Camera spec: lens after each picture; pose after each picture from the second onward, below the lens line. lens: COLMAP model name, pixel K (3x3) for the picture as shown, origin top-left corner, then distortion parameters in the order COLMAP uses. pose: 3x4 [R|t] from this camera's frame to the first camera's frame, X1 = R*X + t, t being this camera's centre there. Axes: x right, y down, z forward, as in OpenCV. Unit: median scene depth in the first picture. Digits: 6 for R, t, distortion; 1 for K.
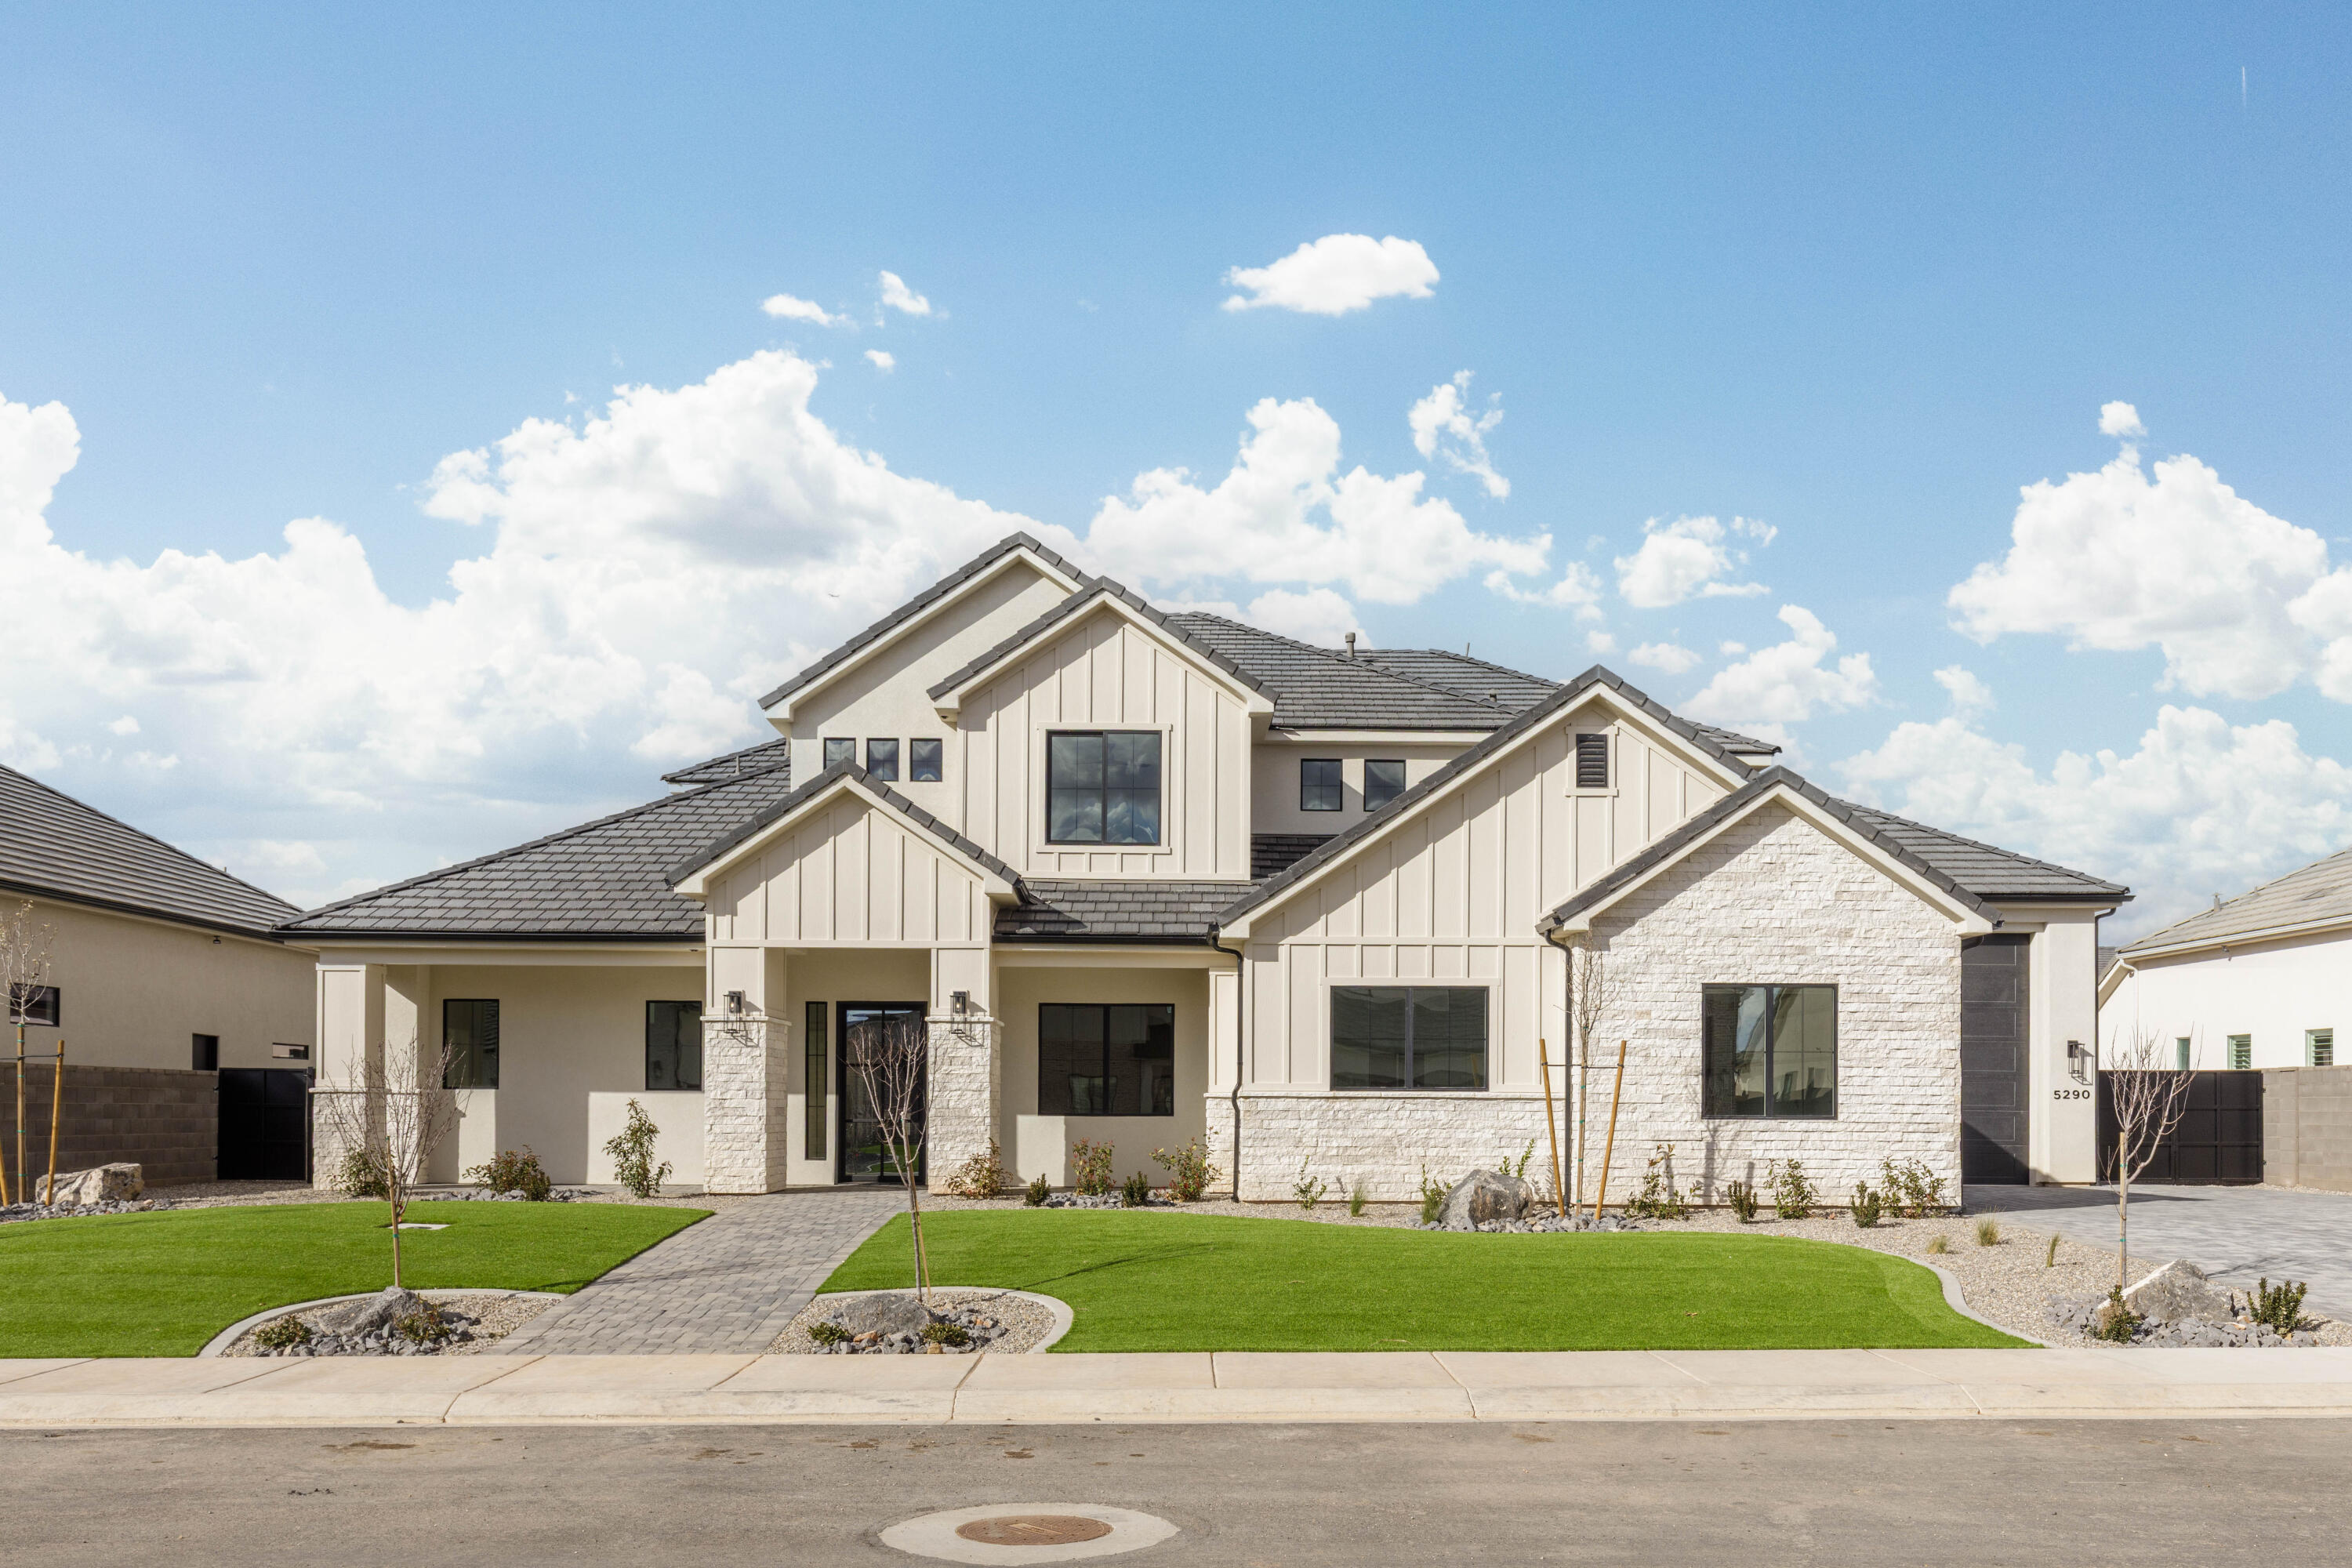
lens RADIAL K [[1908.1, 0, 1175.9], [0, 1908.1, 813.1], [0, 0, 1]] dist [-0.000032, -0.005369]
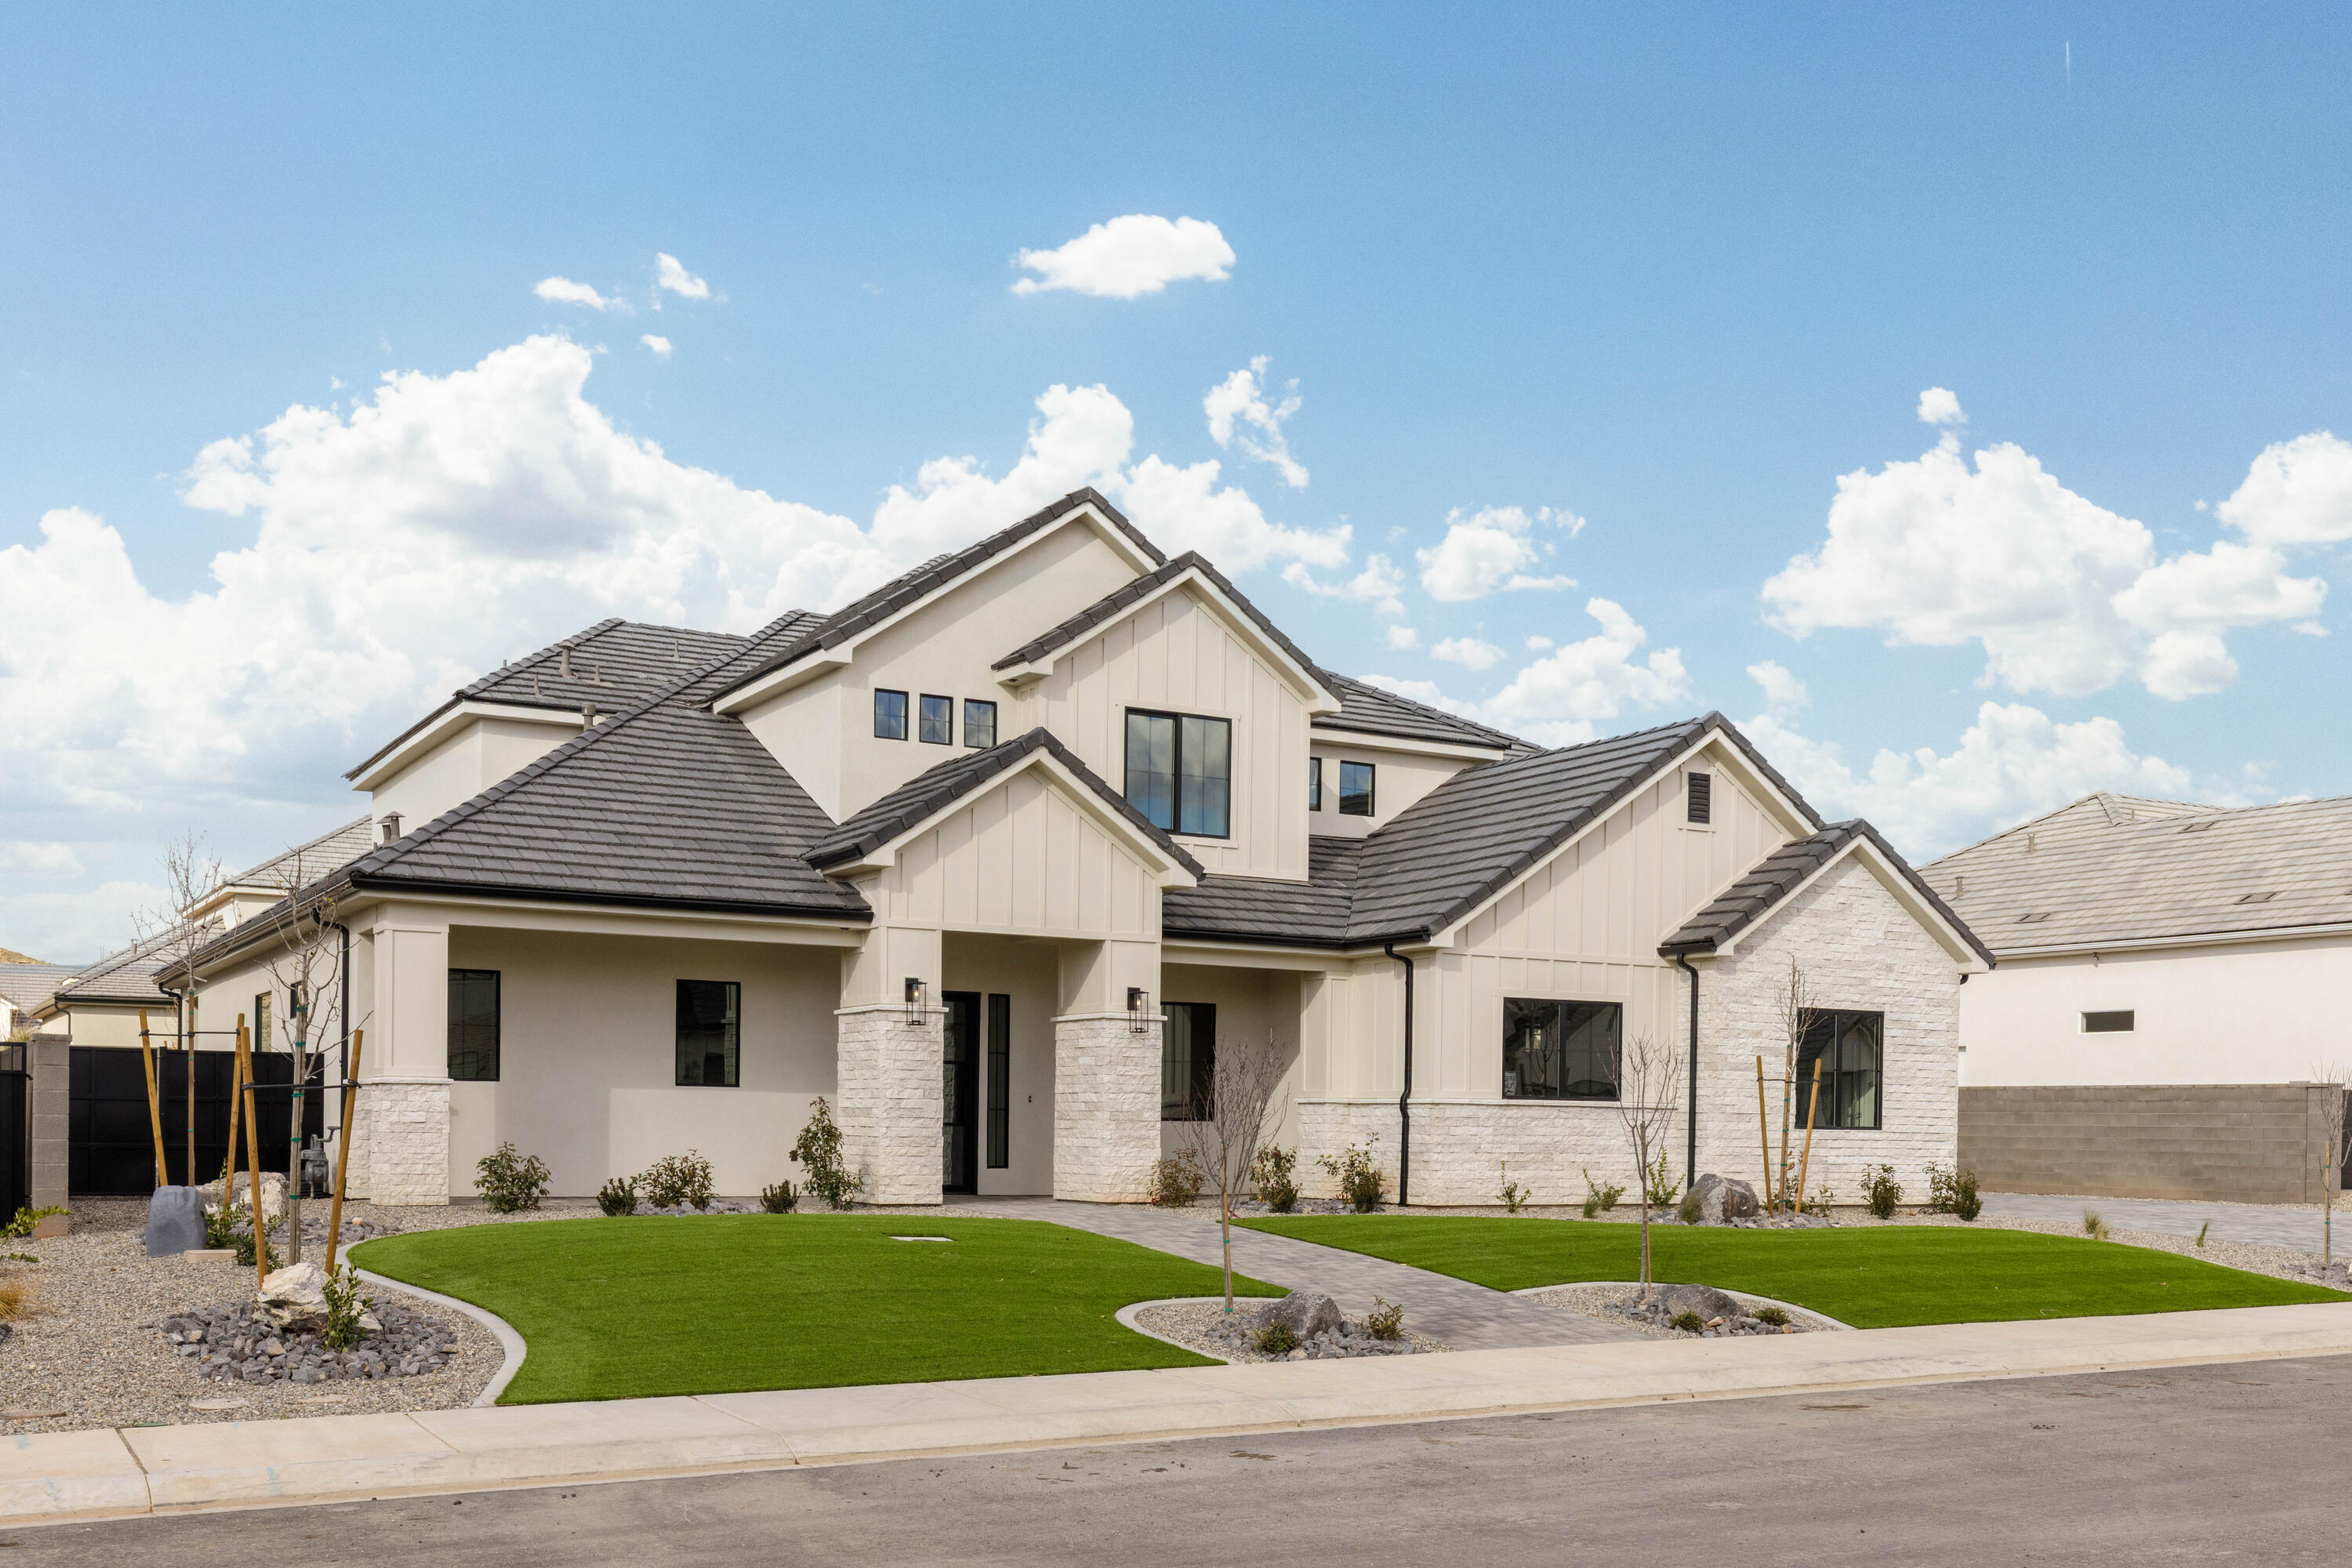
lens RADIAL K [[2318.8, 0, 1176.0], [0, 2318.8, 784.0], [0, 0, 1]] dist [-0.005606, -0.001764]
pose [[0.865797, 0.080030, 0.493955, -0.692604], [-0.086501, 0.996204, -0.009786, 0.003117], [-0.492863, -0.034255, 0.869433, 0.001086]]
